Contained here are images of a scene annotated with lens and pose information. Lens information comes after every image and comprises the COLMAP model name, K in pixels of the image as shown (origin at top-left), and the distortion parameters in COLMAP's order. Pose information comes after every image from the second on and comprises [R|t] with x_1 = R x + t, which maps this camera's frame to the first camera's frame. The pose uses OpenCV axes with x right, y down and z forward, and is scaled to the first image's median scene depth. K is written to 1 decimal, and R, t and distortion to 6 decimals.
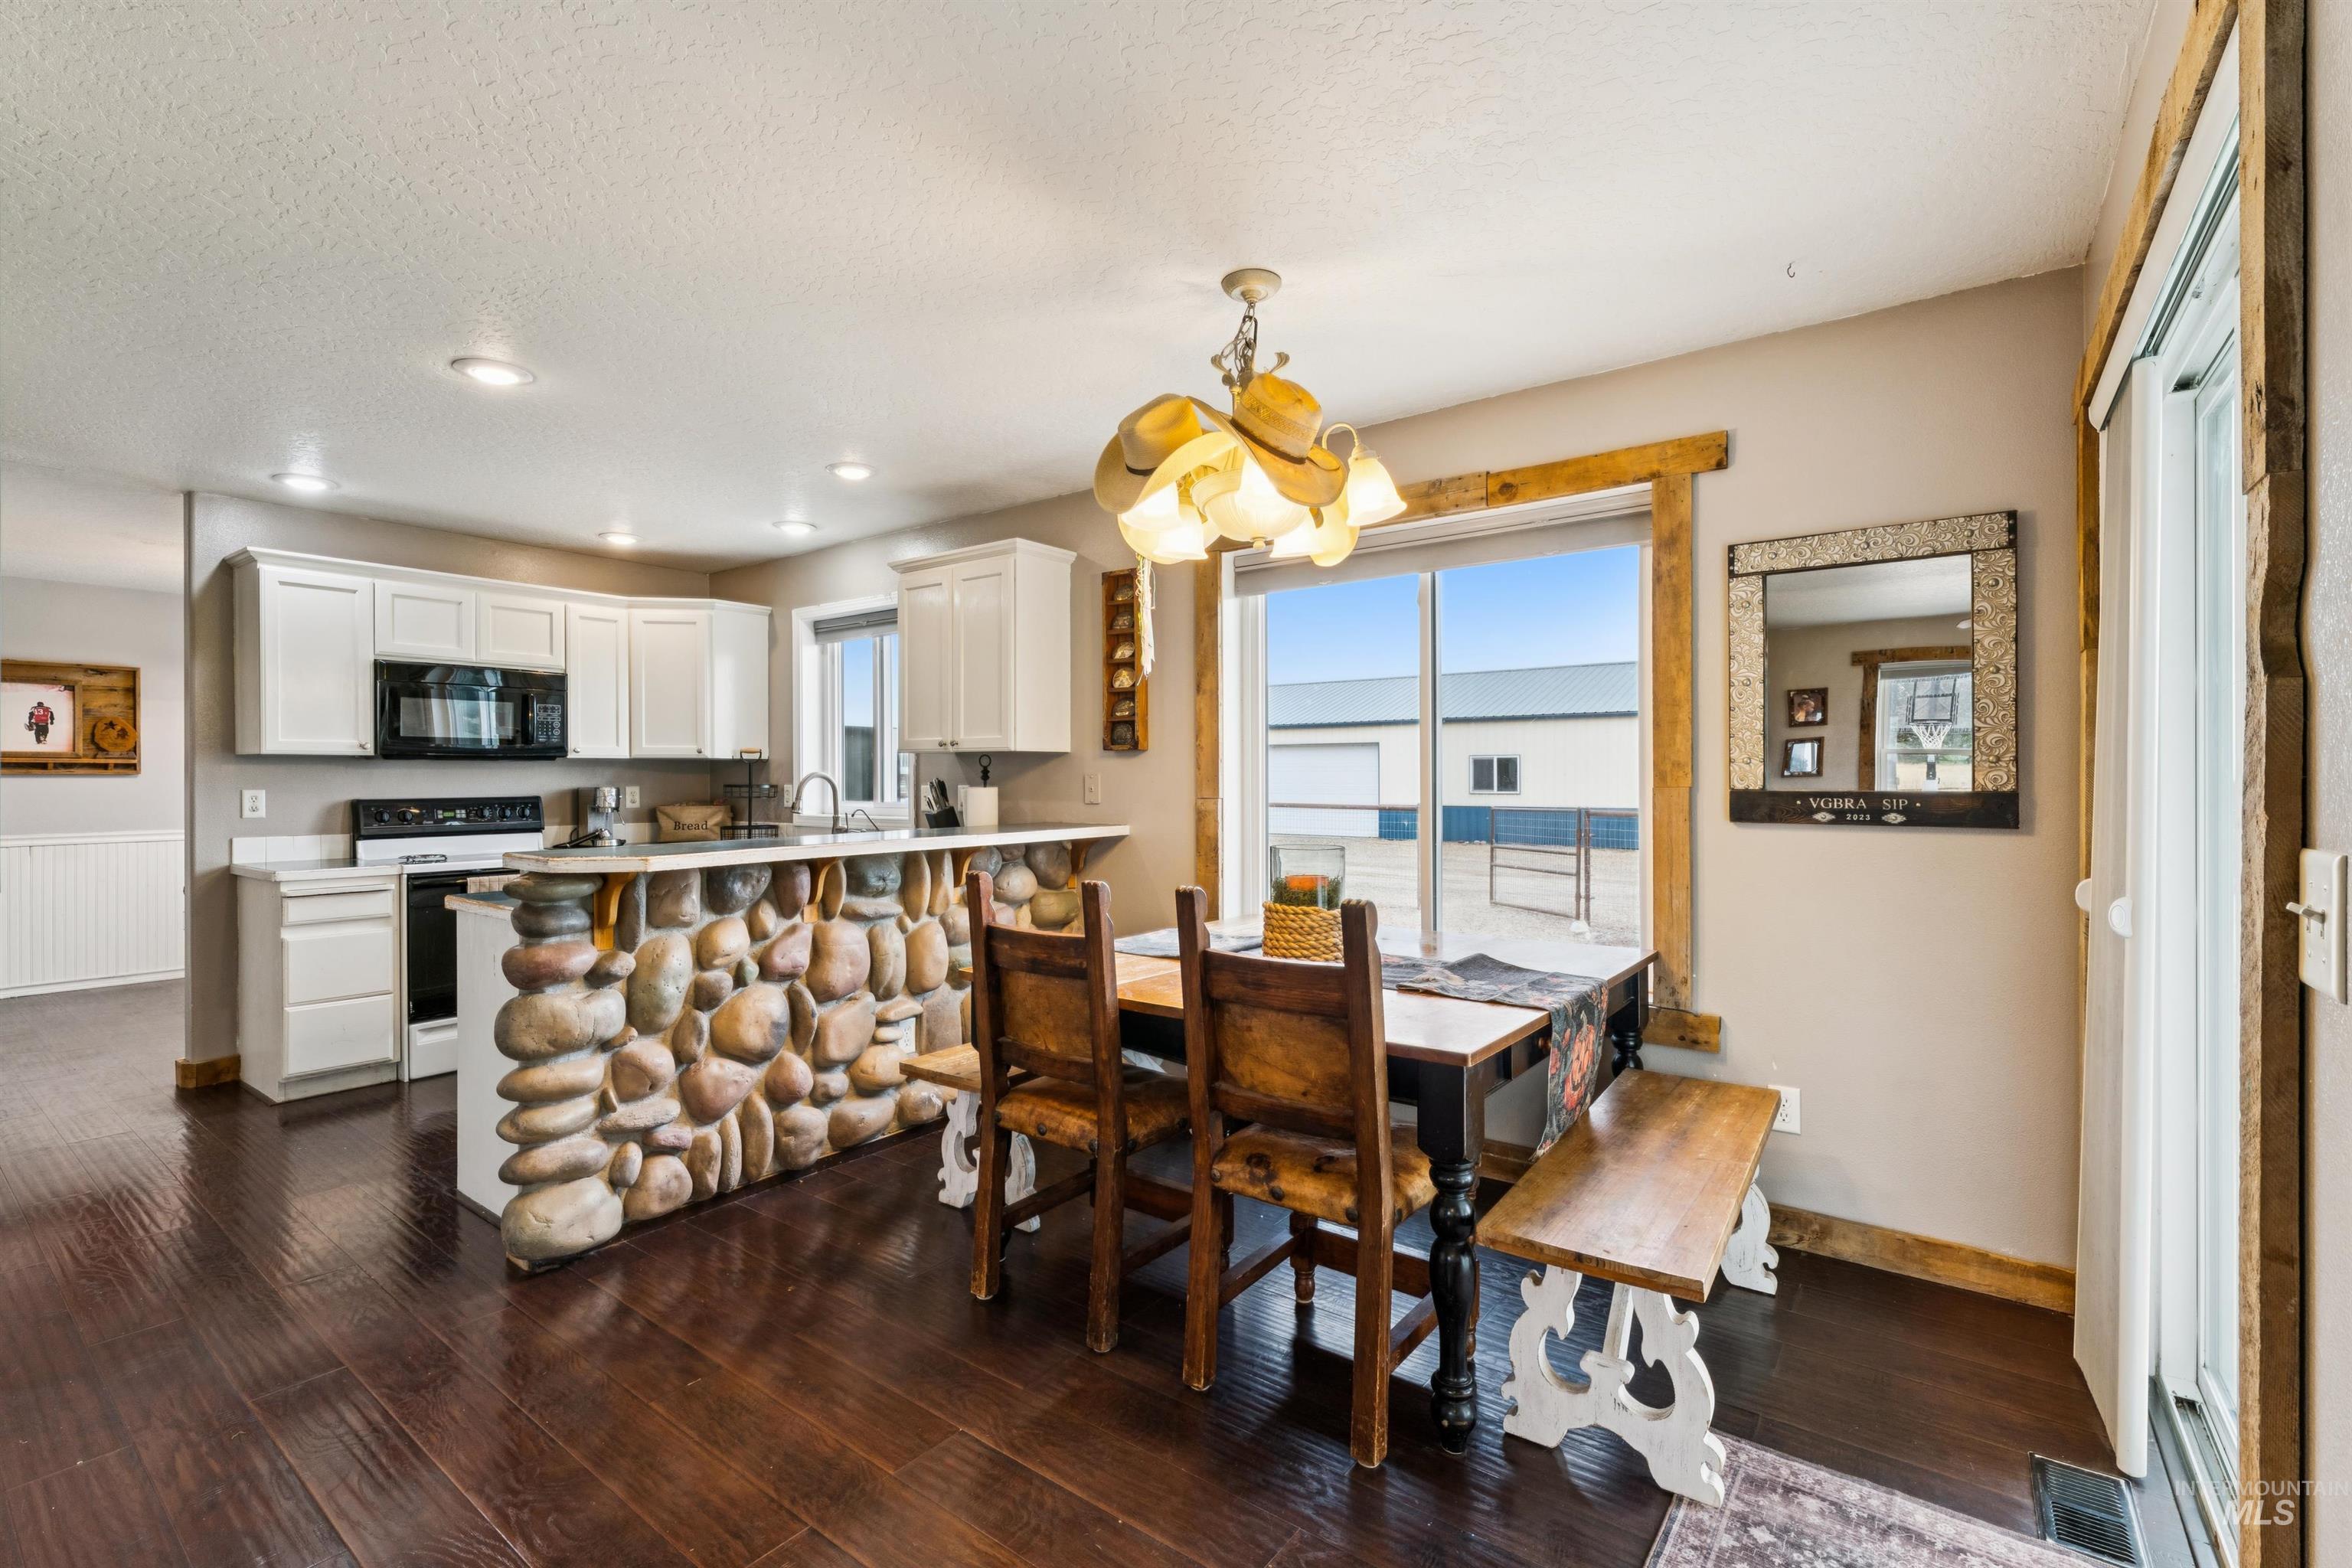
lens RADIAL K [[1010.5, 0, 1169.9], [0, 1010.5, 777.6], [0, 0, 1]] dist [-0.007230, 0.003217]
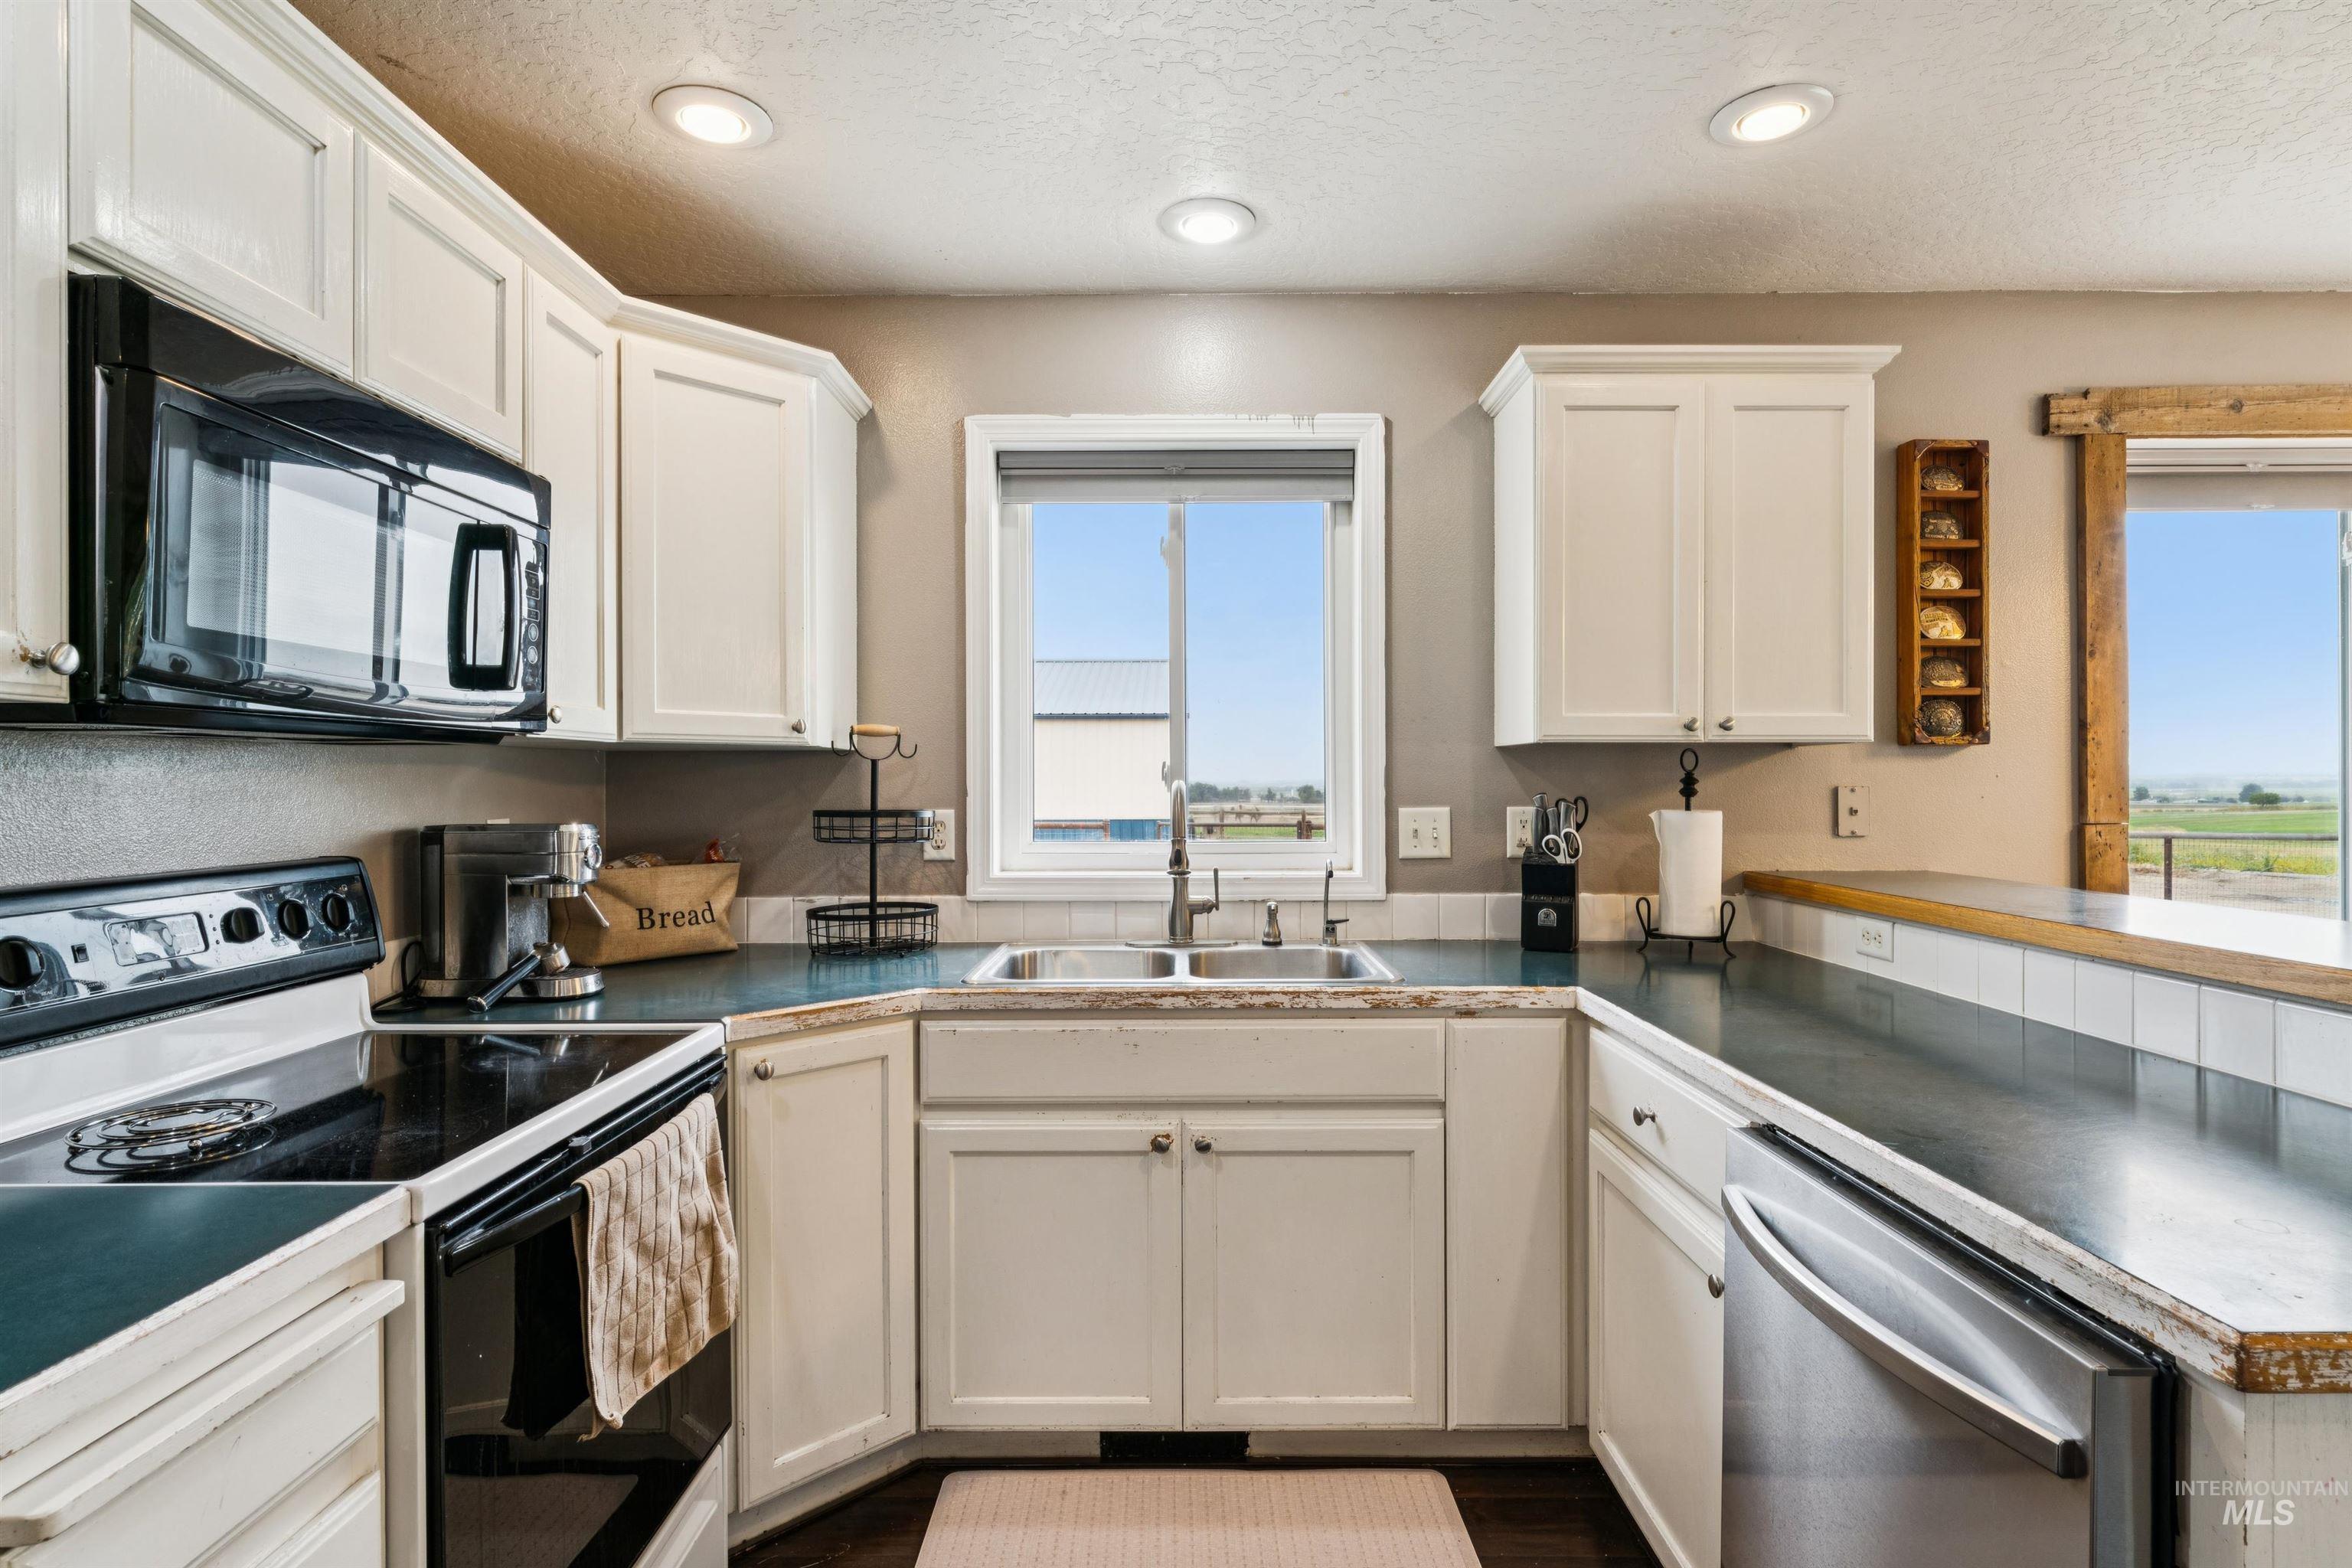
lens RADIAL K [[1180.6, 0, 1182.2], [0, 1180.6, 784.0], [0, 0, 1]] dist [-0.004497, -0.000419]
pose [[0.803927, -0.000621, 0.594728, -0.784207], [0.002603, 0.999994, -0.002475, -0.003549], [-0.594723, 0.003538, 0.803923, 0.684384]]
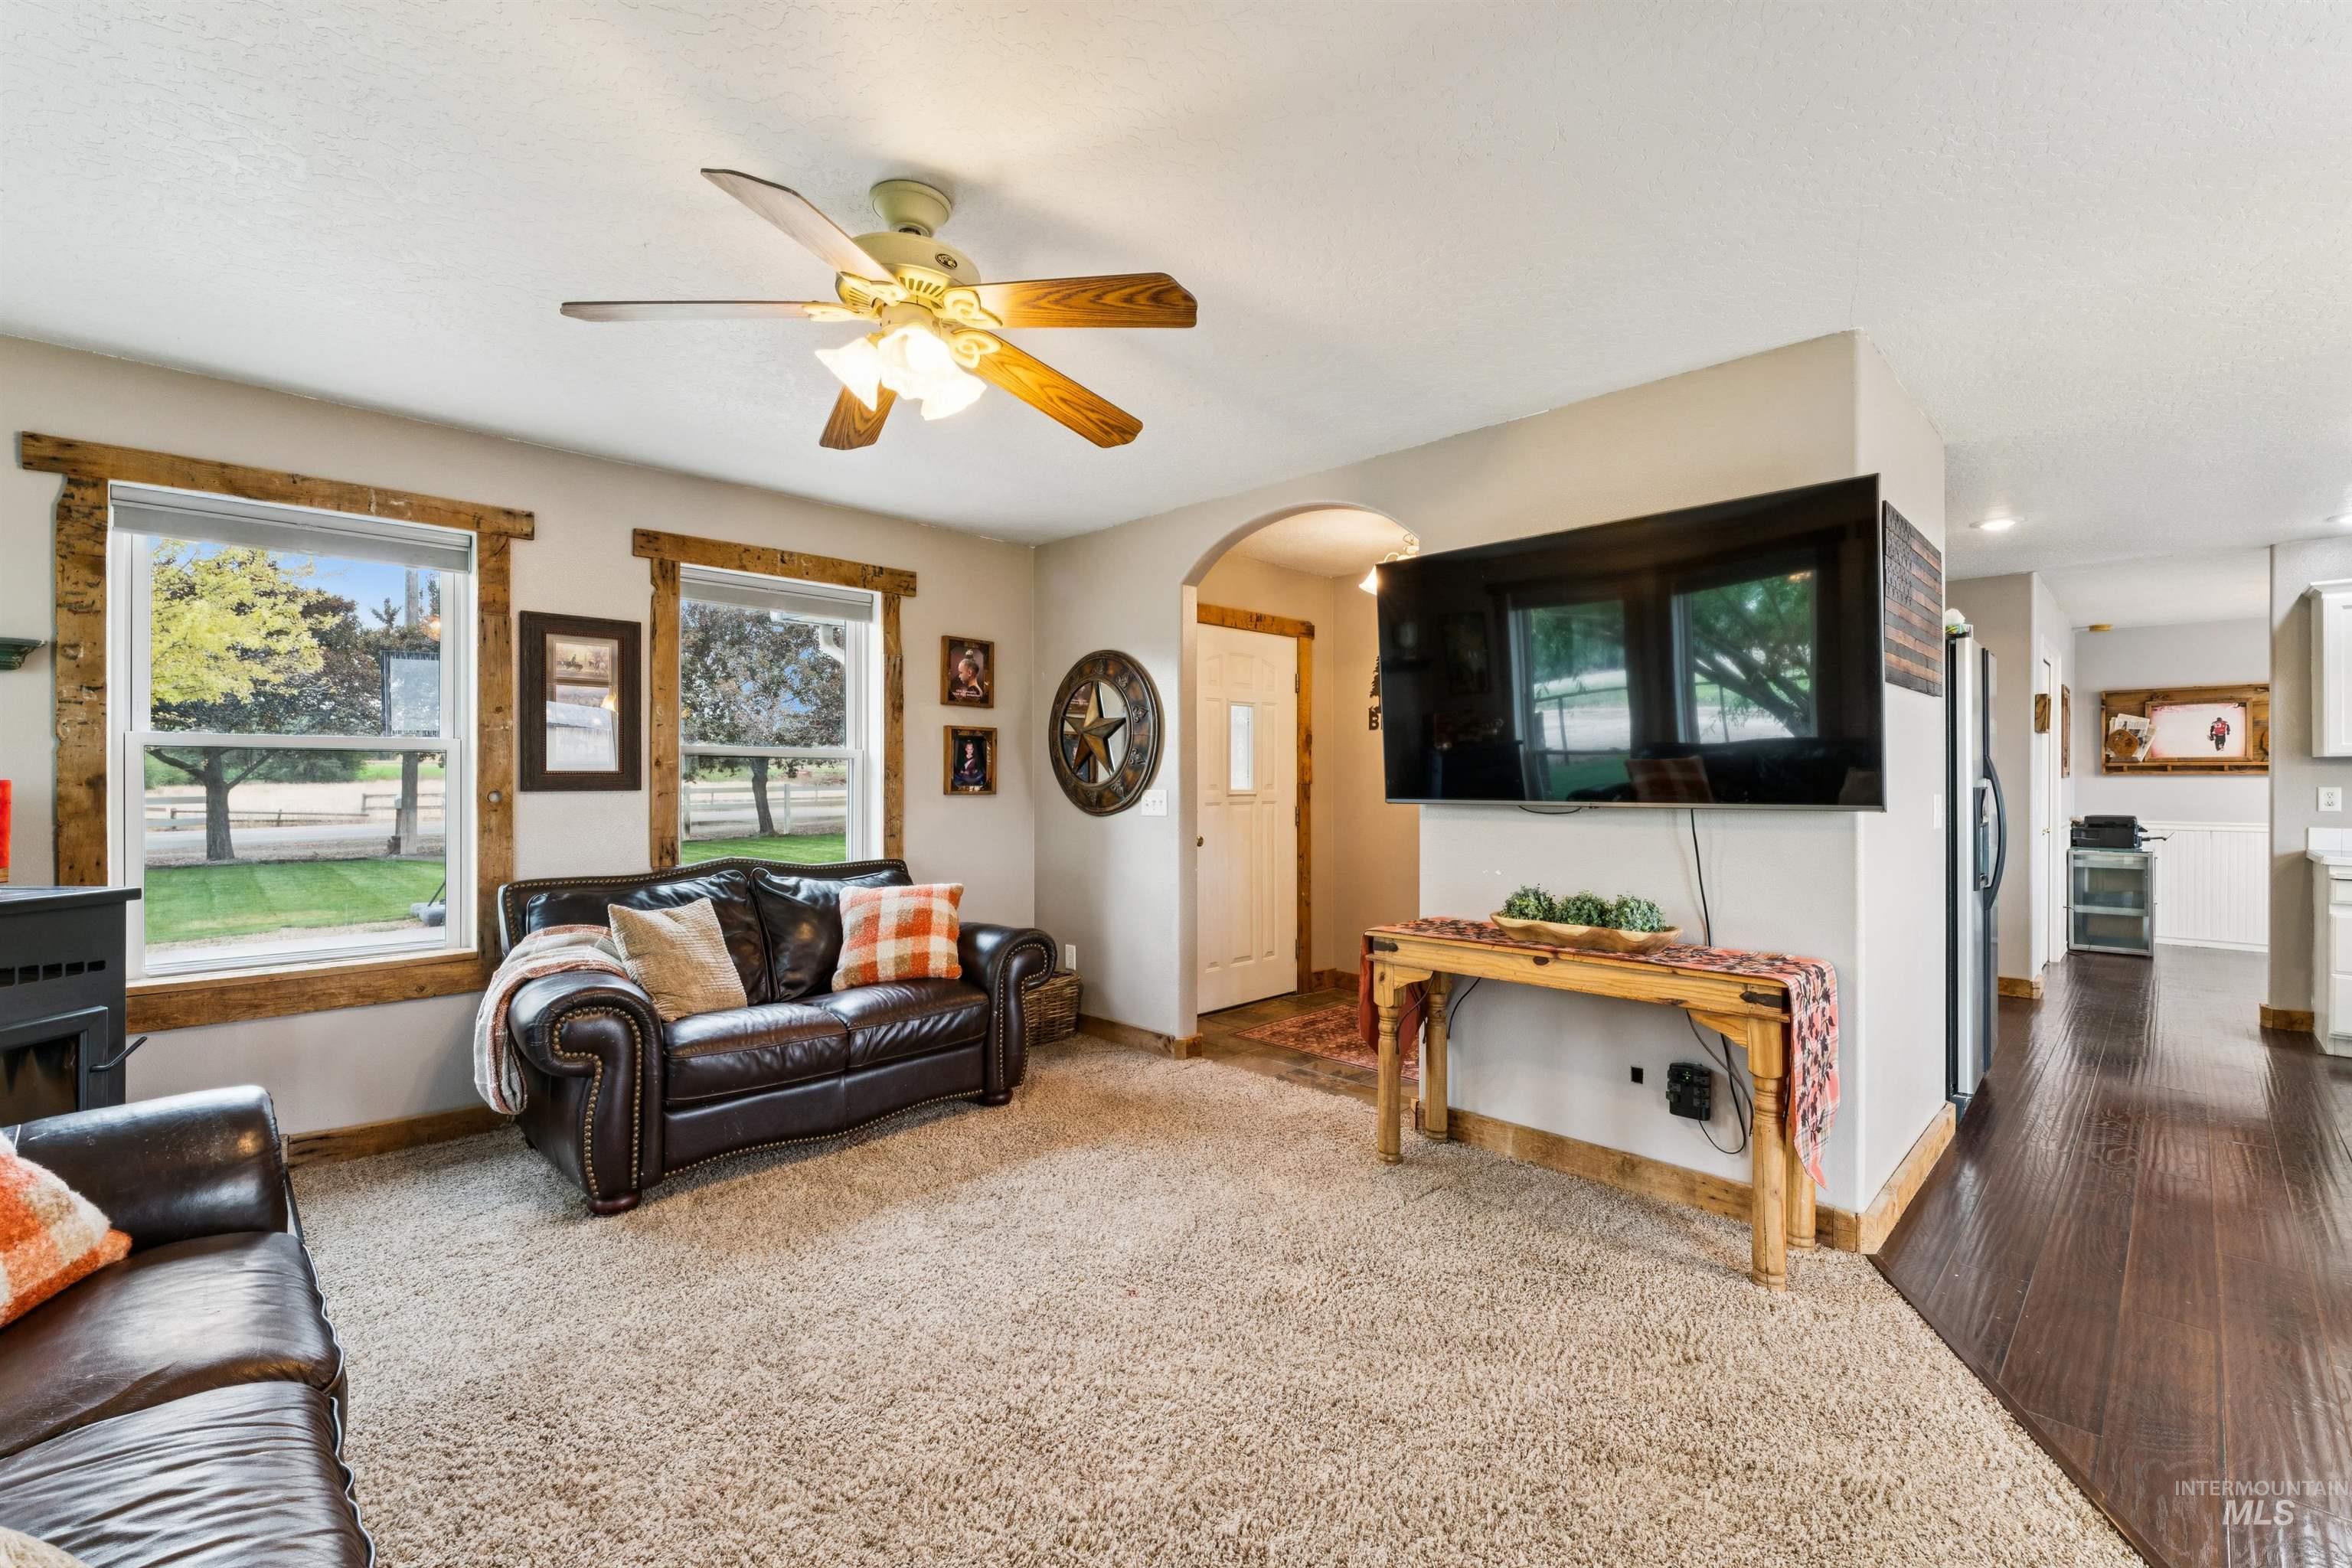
lens RADIAL K [[1010.5, 0, 1188.7], [0, 1010.5, 781.0], [0, 0, 1]] dist [-0.007230, 0.003217]
pose [[-0.138422, 0.004536, -0.990363, 0.423736], [-0.003660, 0.999980, 0.005091, 0.003548], [0.990367, 0.004330, -0.138403, -0.138768]]
